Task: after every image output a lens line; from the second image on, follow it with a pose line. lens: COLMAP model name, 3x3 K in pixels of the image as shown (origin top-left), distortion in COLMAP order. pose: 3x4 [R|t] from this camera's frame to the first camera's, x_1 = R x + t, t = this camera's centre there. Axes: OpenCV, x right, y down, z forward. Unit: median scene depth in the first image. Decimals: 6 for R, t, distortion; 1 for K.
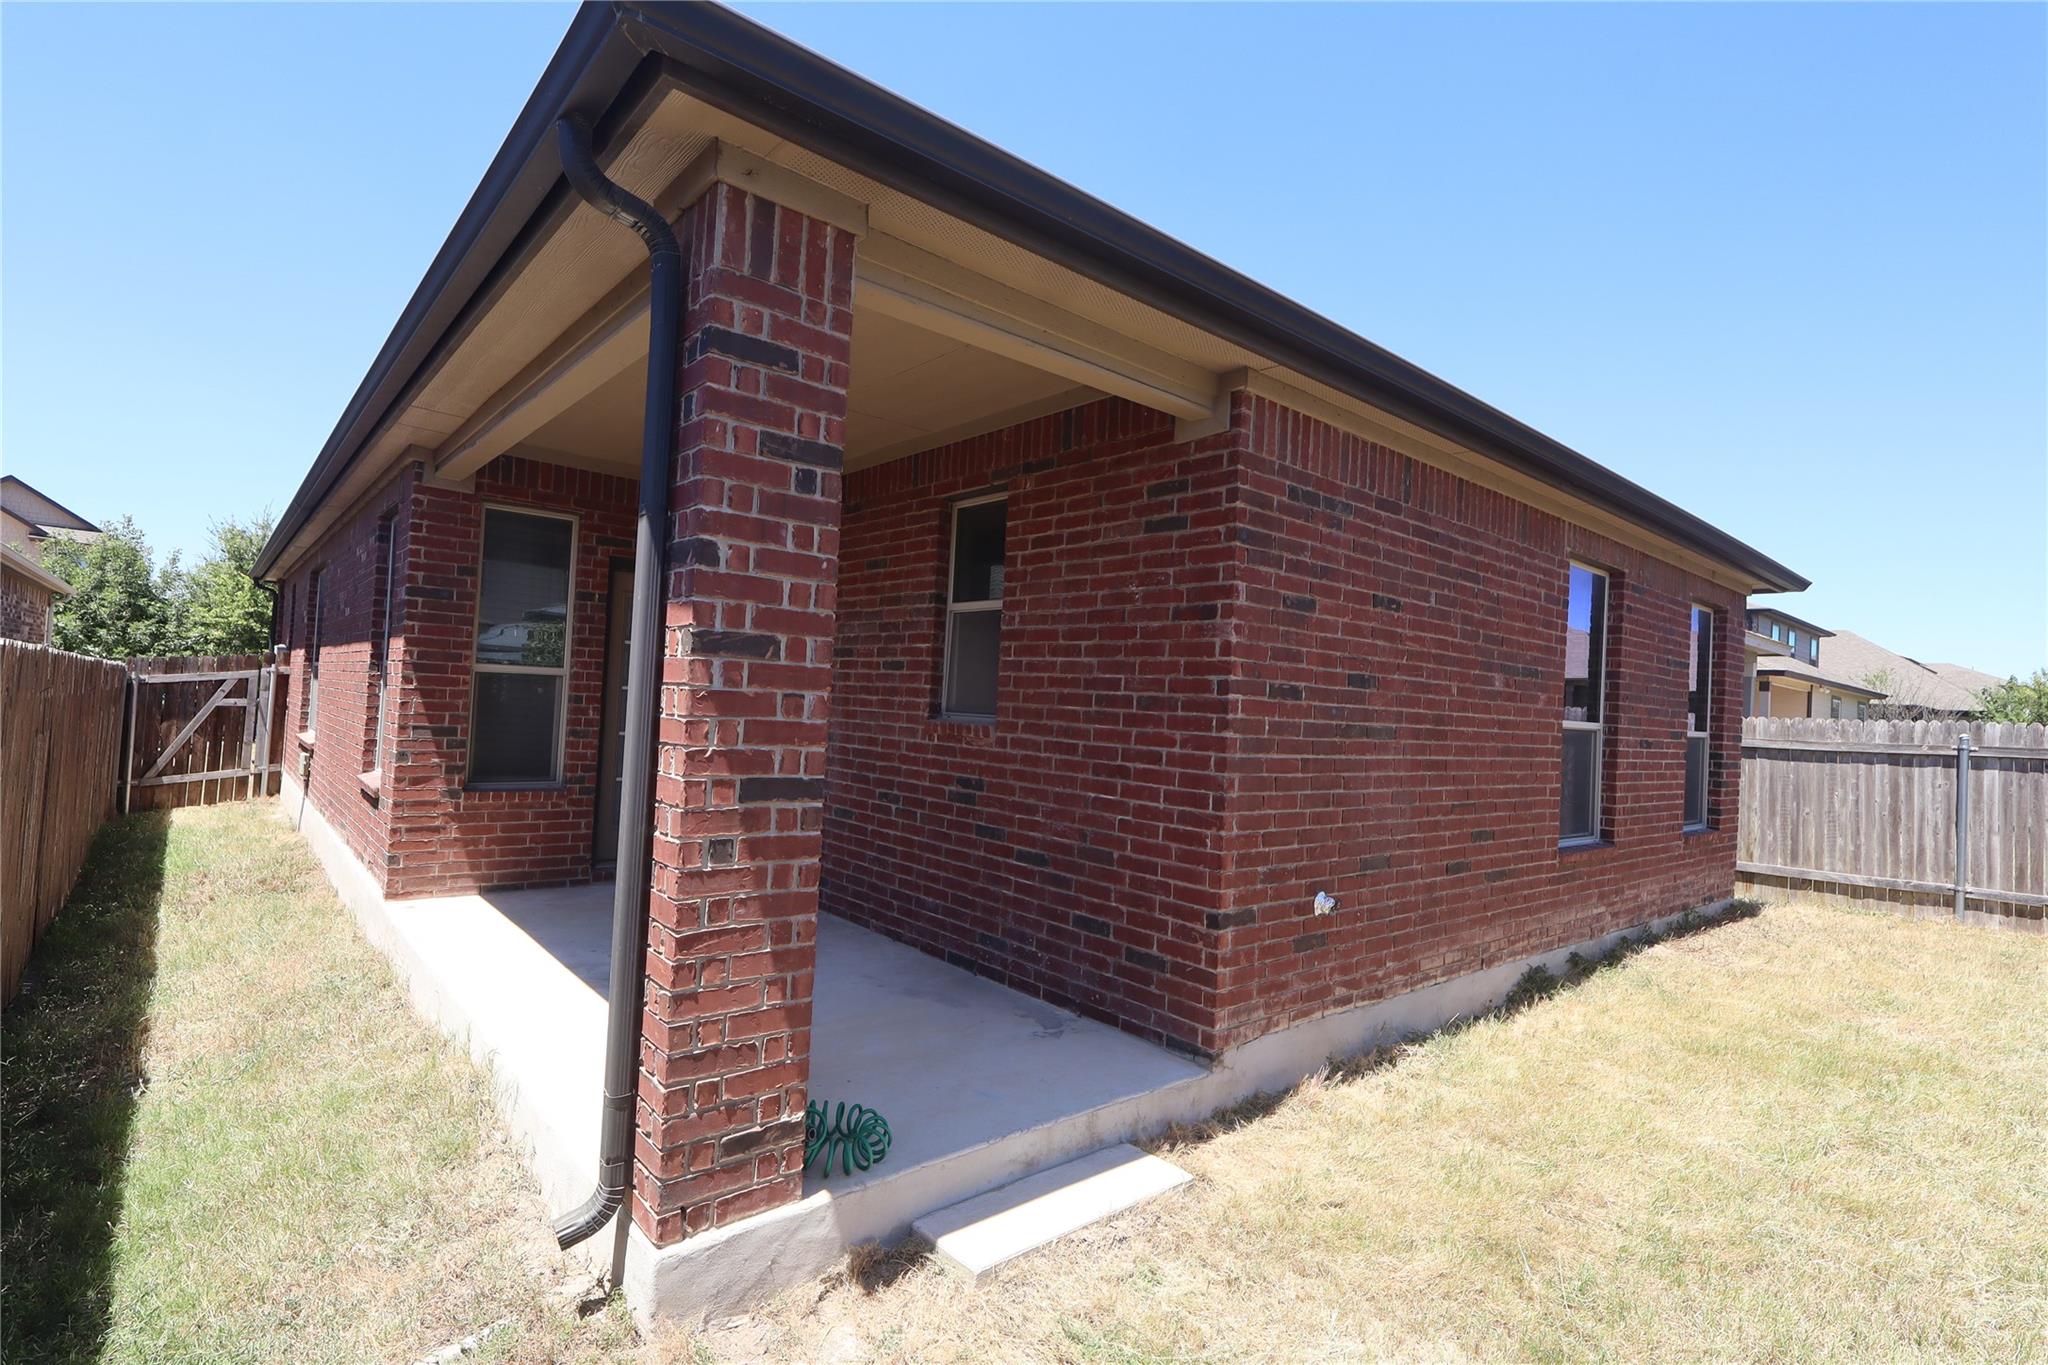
lens RADIAL K [[971.5, 0, 1030.5], [0, 971.5, 682.9], [0, 0, 1]] dist [0.001401, 0.001485]
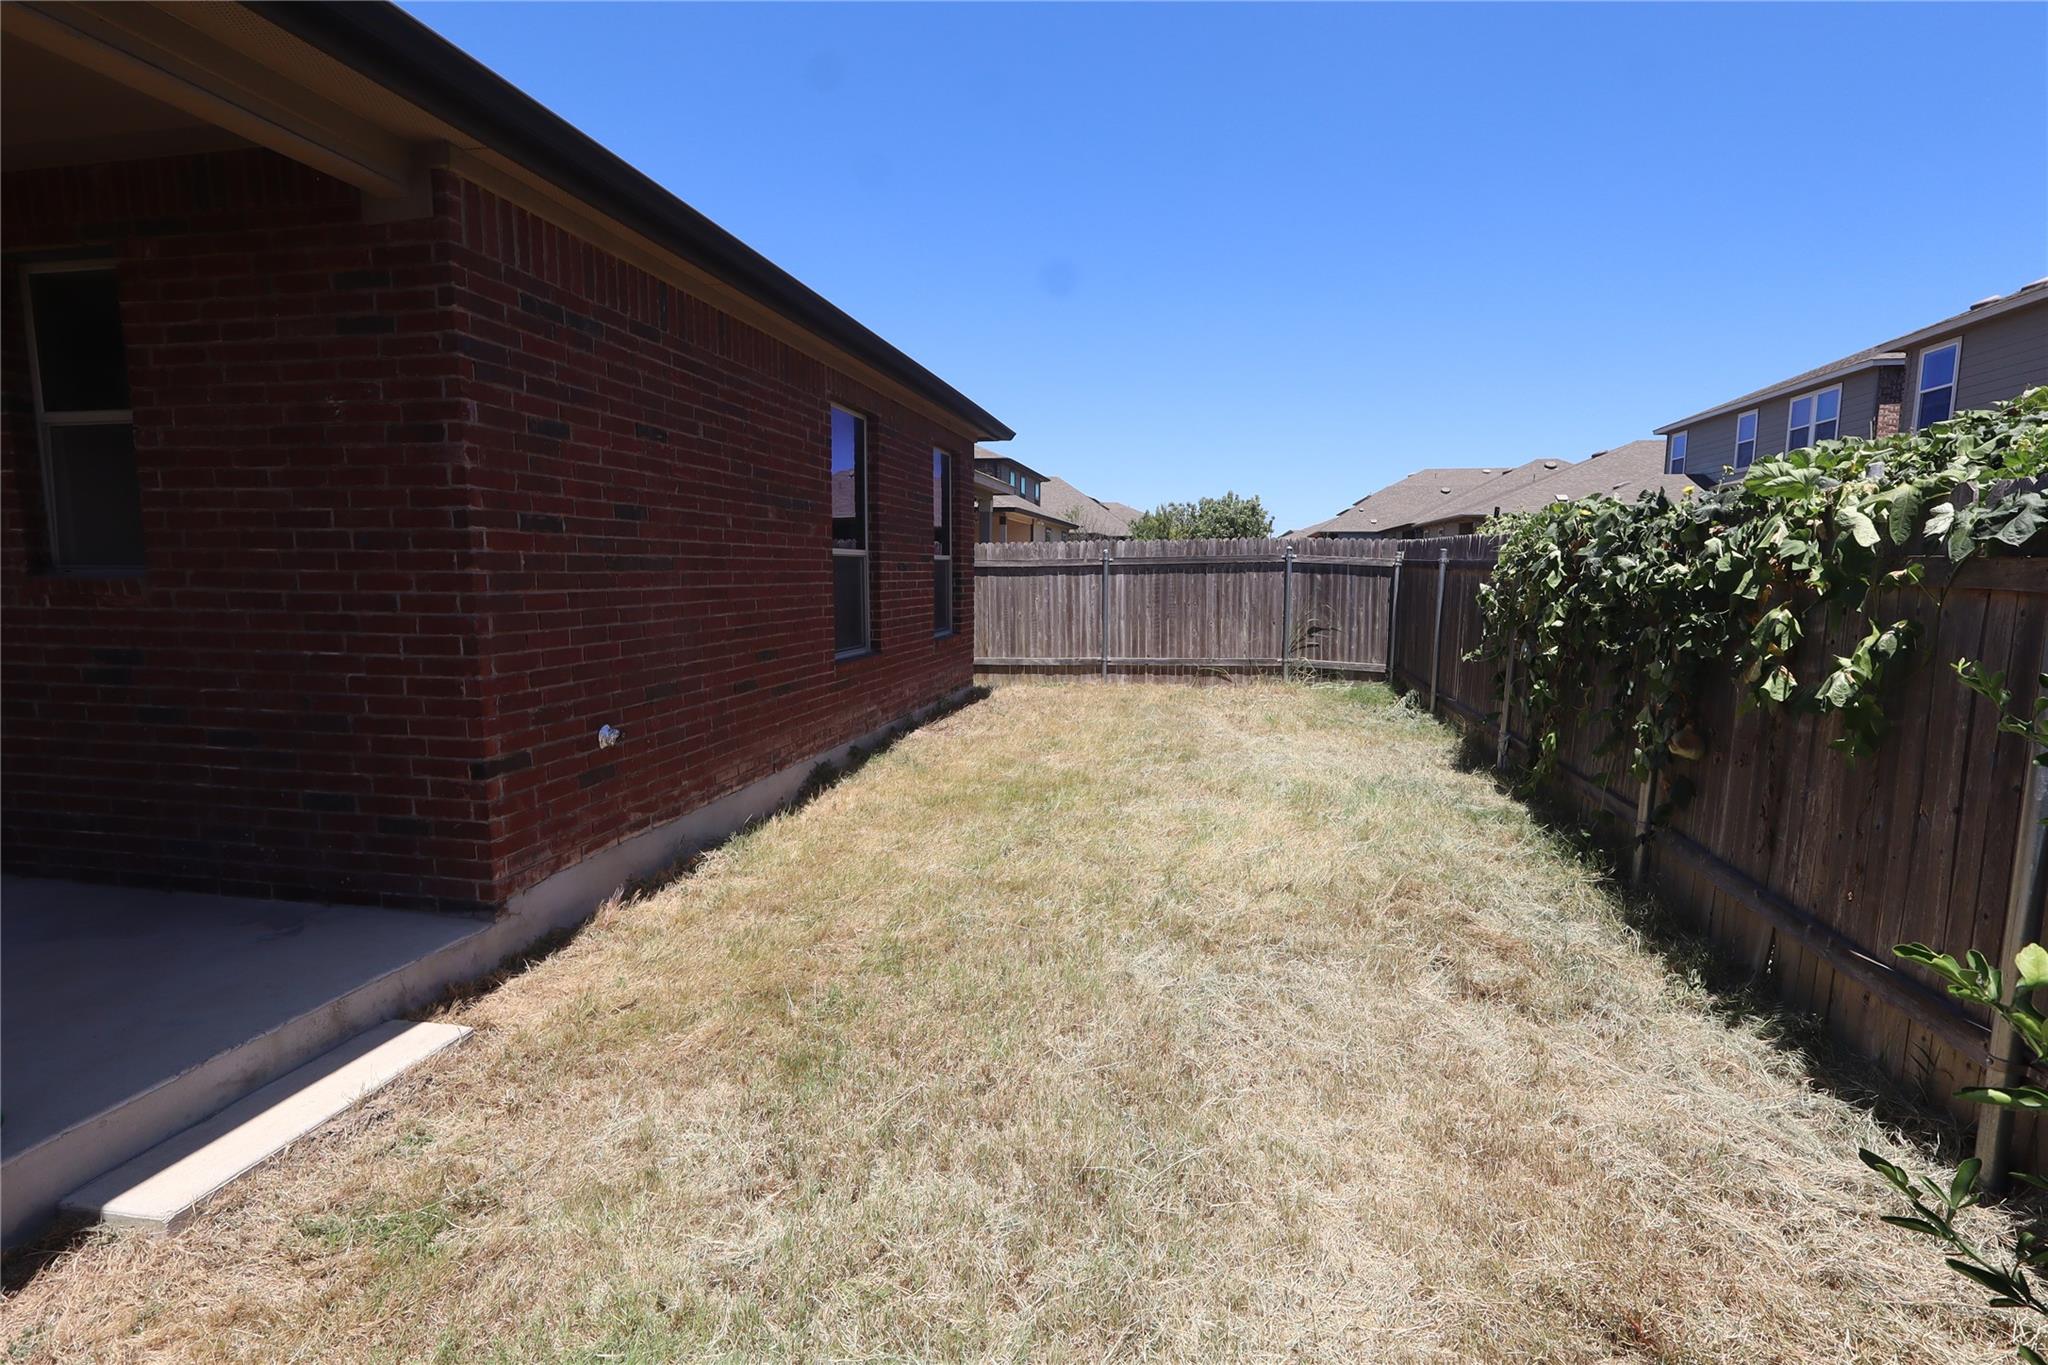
lens RADIAL K [[948.2, 0, 1028.3], [0, 948.2, 680.9], [0, 0, 1]] dist [-0.000208, 0.002020]
pose [[0.788042, -0.120567, 0.603700, 0.062219], [0.022245, 0.985571, 0.167794, 0.016543], [-0.615220, -0.118799, 0.779353, -0.031379]]
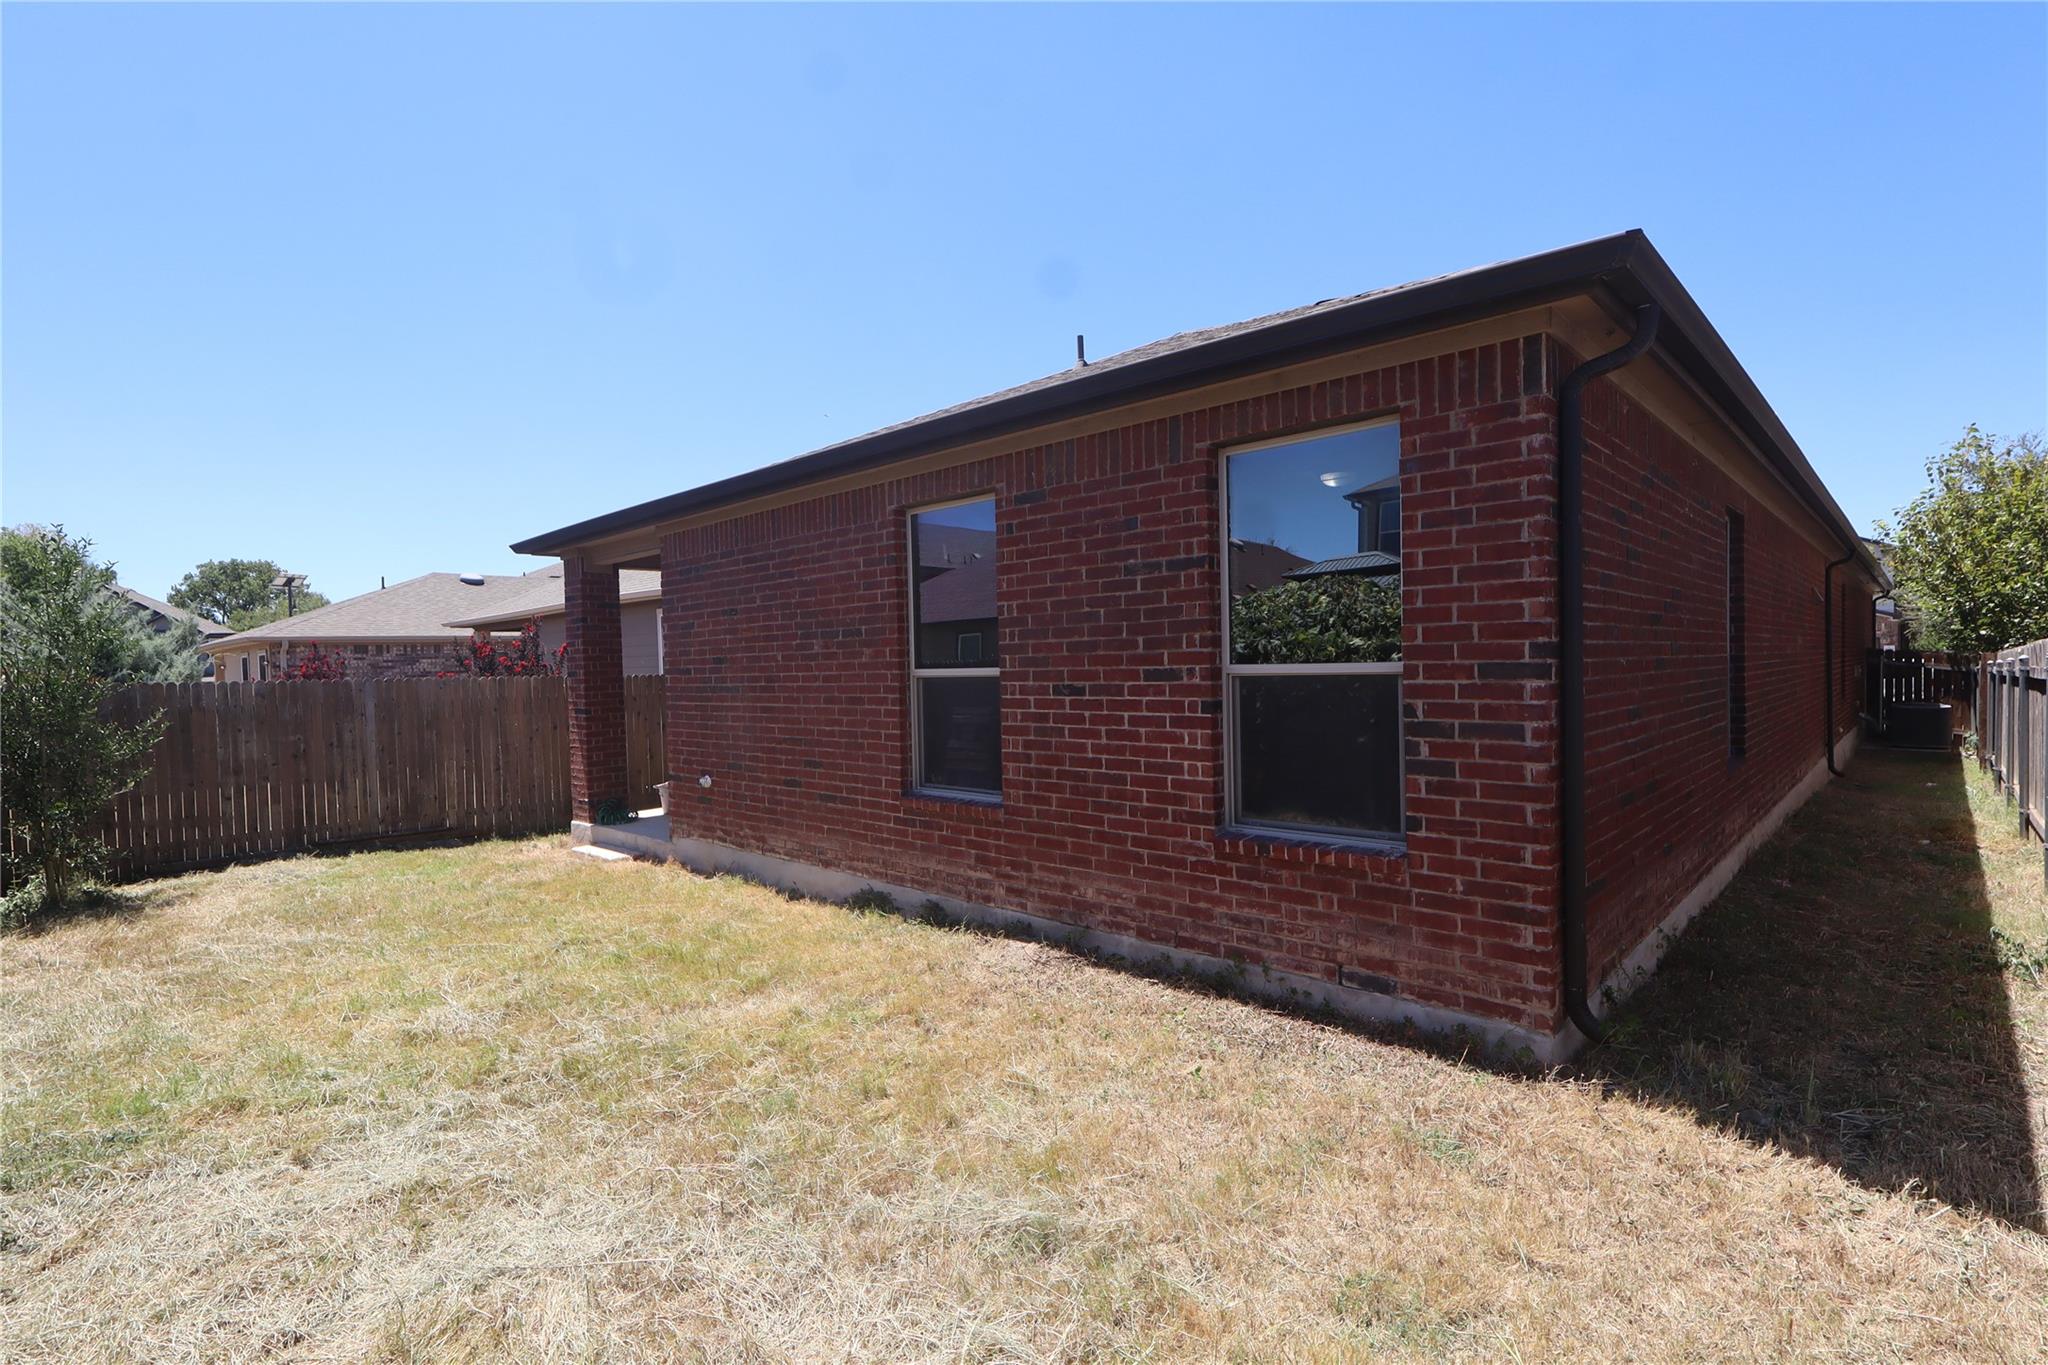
lens RADIAL K [[948.2, 0, 1028.3], [0, 948.2, 681.5], [0, 0, 1]] dist [-0.000208, 0.002020]
pose [[0.106851, -0.037851, -0.993554, 2.380016], [0.053525, 0.998045, -0.032266, 0.137102], [0.992833, -0.049732, 0.108668, 1.546568]]
